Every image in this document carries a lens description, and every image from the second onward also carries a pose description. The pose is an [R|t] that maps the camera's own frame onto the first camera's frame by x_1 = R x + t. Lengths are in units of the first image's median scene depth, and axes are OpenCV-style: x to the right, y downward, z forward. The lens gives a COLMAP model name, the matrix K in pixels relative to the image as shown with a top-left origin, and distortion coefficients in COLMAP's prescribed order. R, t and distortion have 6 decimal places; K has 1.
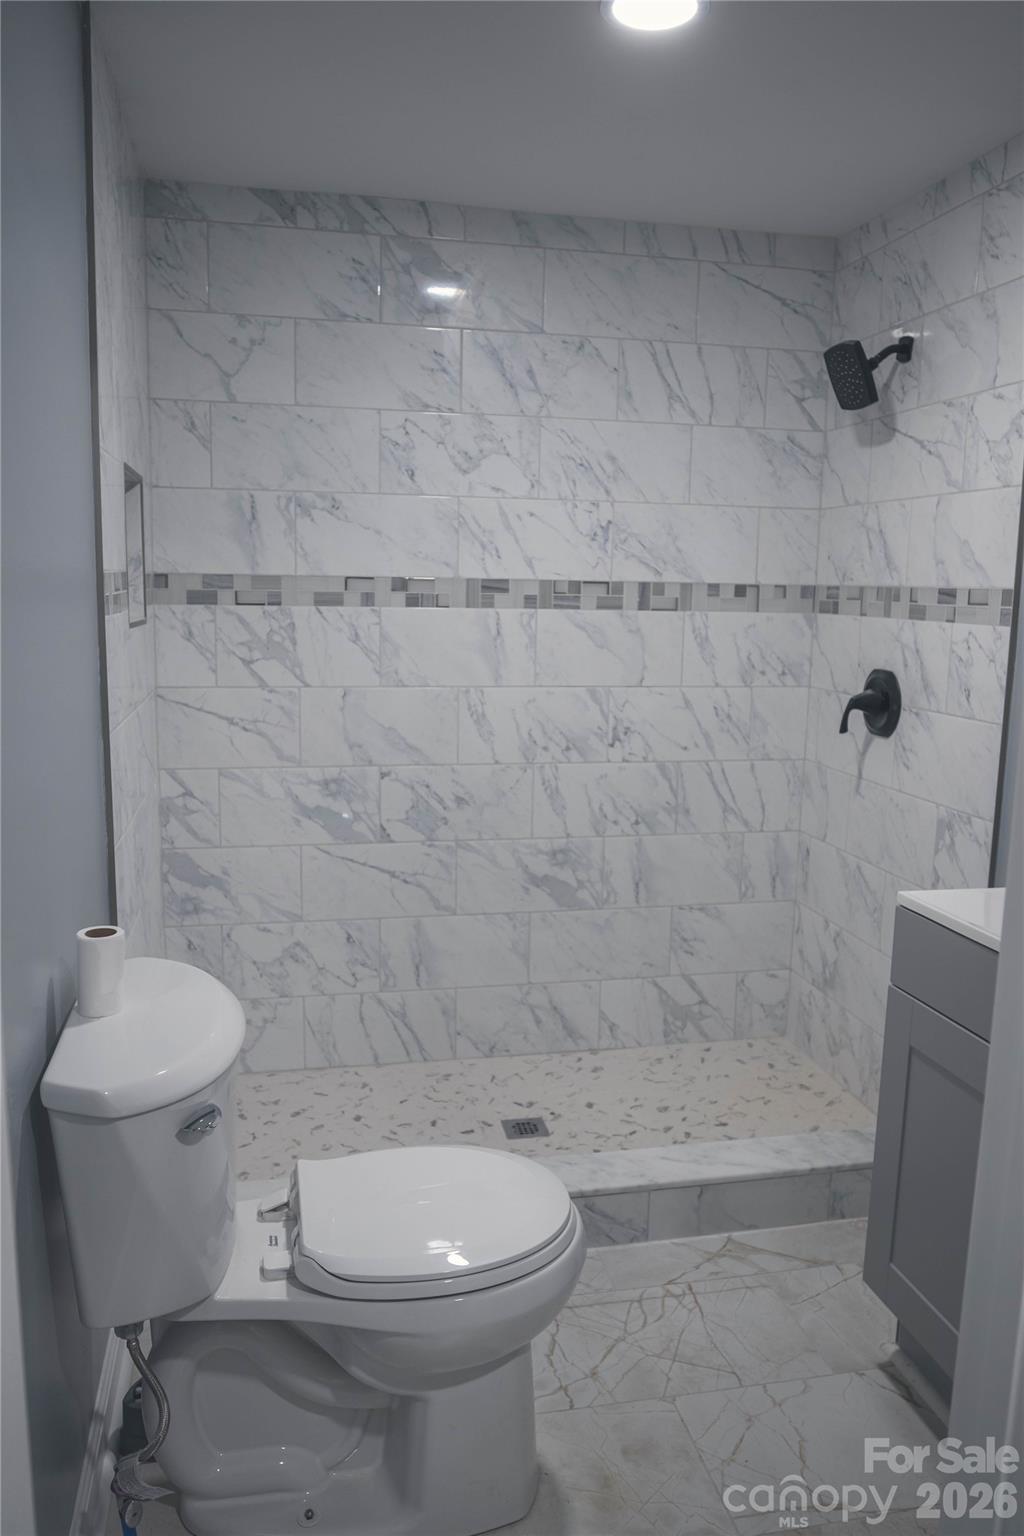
lens RADIAL K [[1167.9, 0, 521.6], [0, 1167.9, 783.7], [0, 0, 1]] dist [-0.043664, 0.010458]
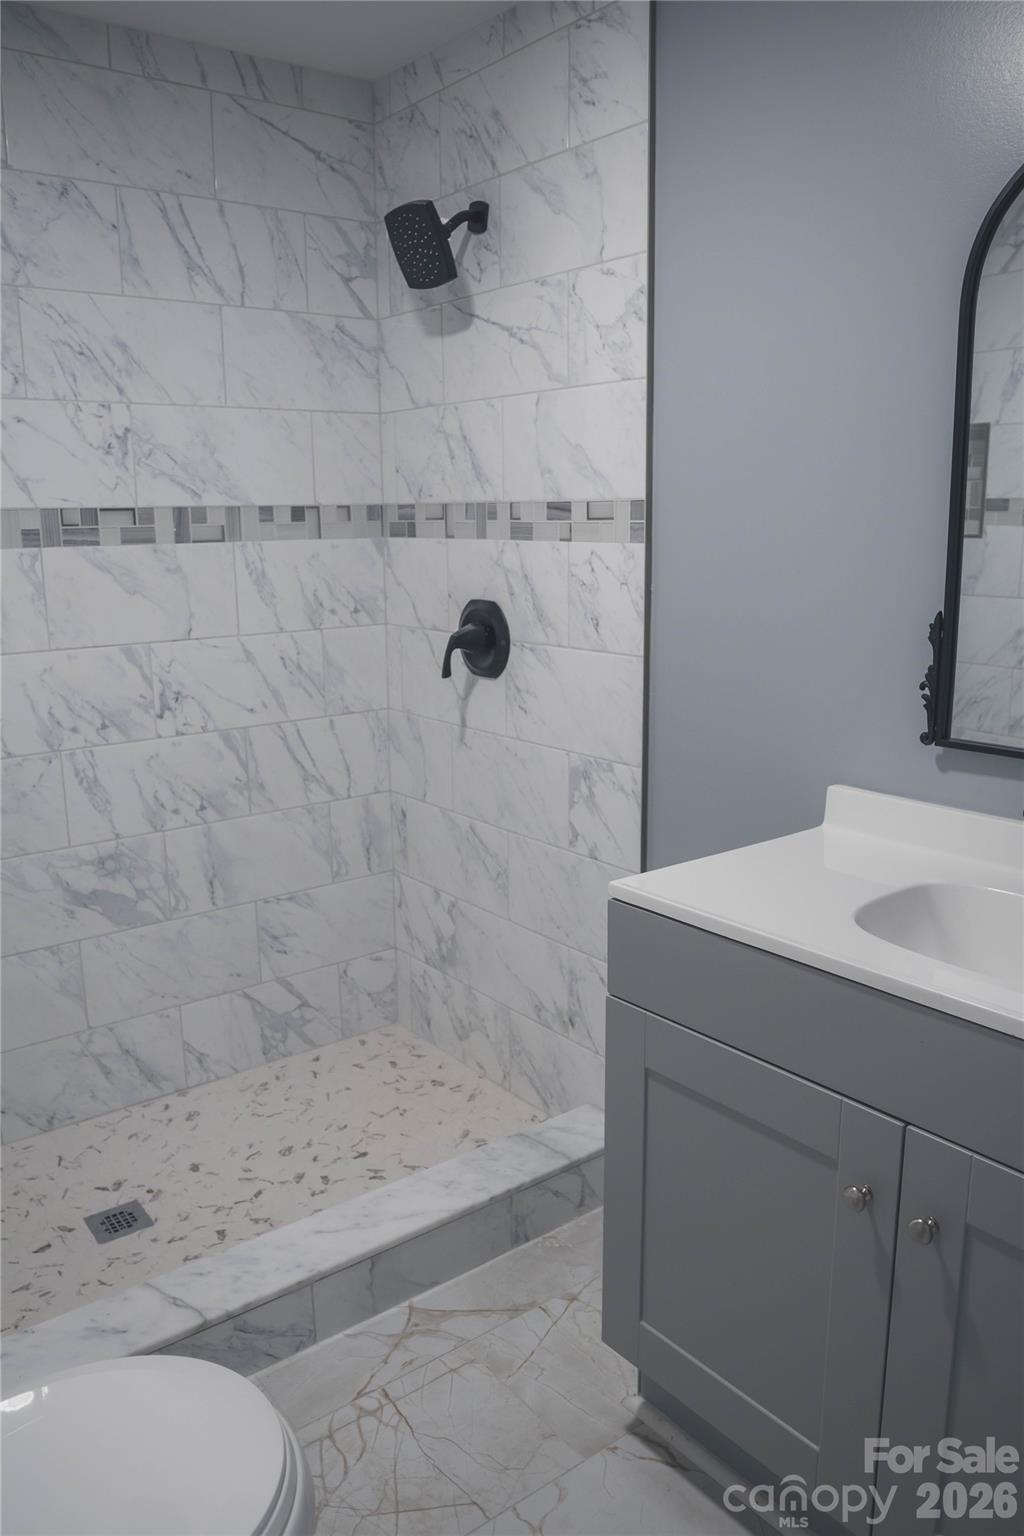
lens RADIAL K [[1167.9, 0, 521.6], [0, 1167.9, 783.7], [0, 0, 1]] dist [-0.043664, 0.010458]
pose [[0.902053, -0.124407, 0.413309, -0.035037], [0.098854, 0.991656, 0.082741, -0.029845], [-0.420154, -0.033779, 0.906824, 0.187510]]
